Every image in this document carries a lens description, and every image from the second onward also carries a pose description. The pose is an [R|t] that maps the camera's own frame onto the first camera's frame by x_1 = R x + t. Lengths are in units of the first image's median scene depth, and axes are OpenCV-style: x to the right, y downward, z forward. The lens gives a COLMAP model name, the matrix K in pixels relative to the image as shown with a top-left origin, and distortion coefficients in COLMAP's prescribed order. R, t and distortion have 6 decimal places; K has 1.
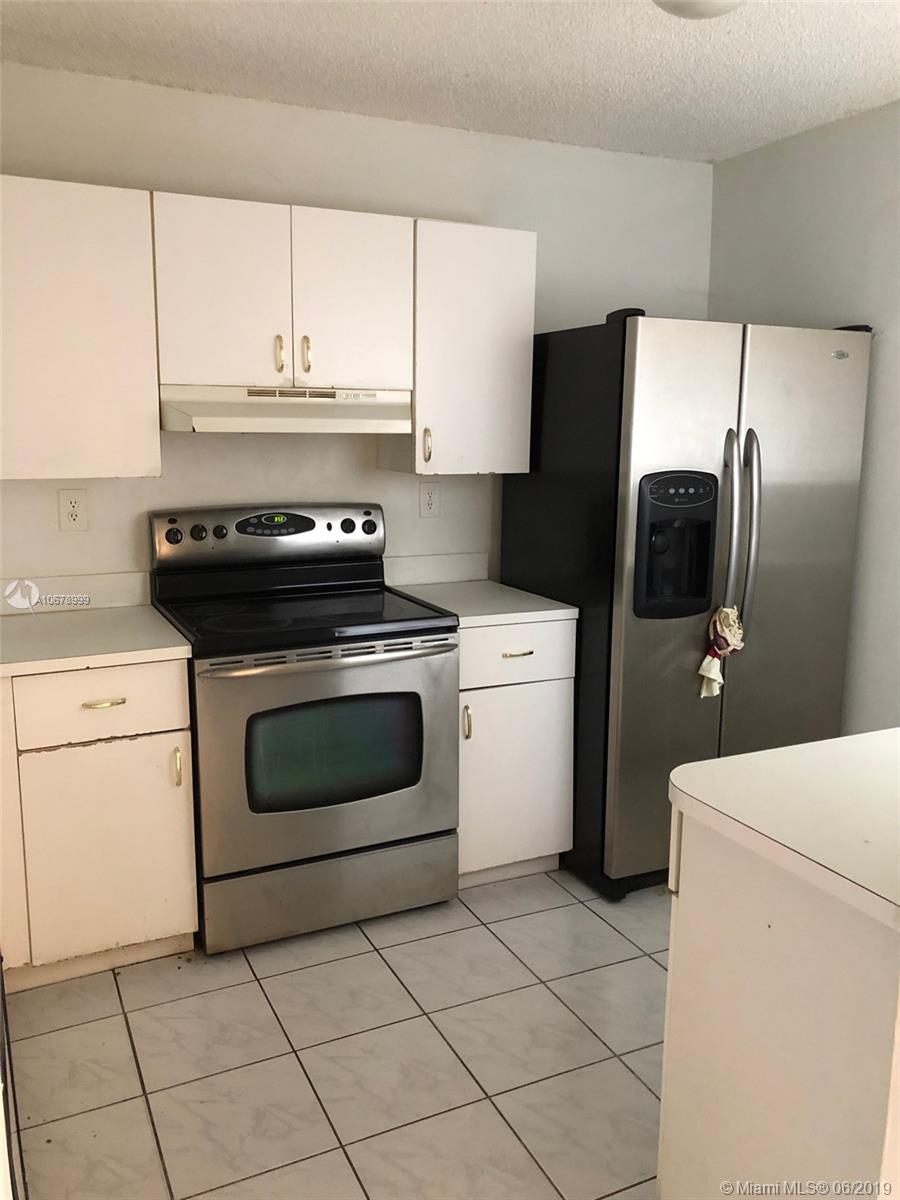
lens RADIAL K [[983.4, 0, 469.0], [0, 983.4, 602.7], [0, 0, 1]] dist [0.043057, -0.052979]
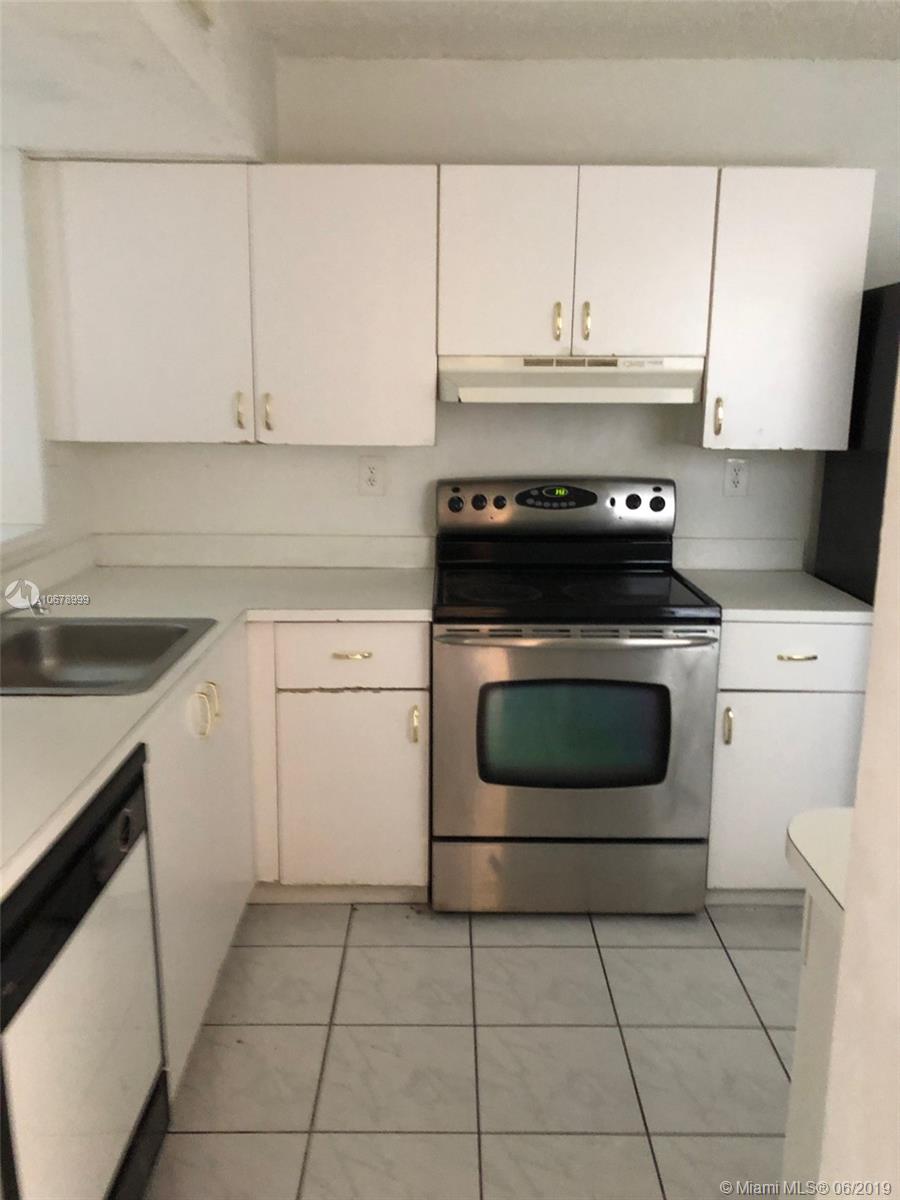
lens RADIAL K [[983.4, 0, 443.1], [0, 983.4, 597.1], [0, 0, 1]] dist [0.043057, -0.052979]
pose [[0.894188, 0.091607, -0.438219, 0.155329], [-0.082029, 0.995795, 0.040784, -0.011463], [0.440113, -0.000521, 0.897942, 0.073135]]
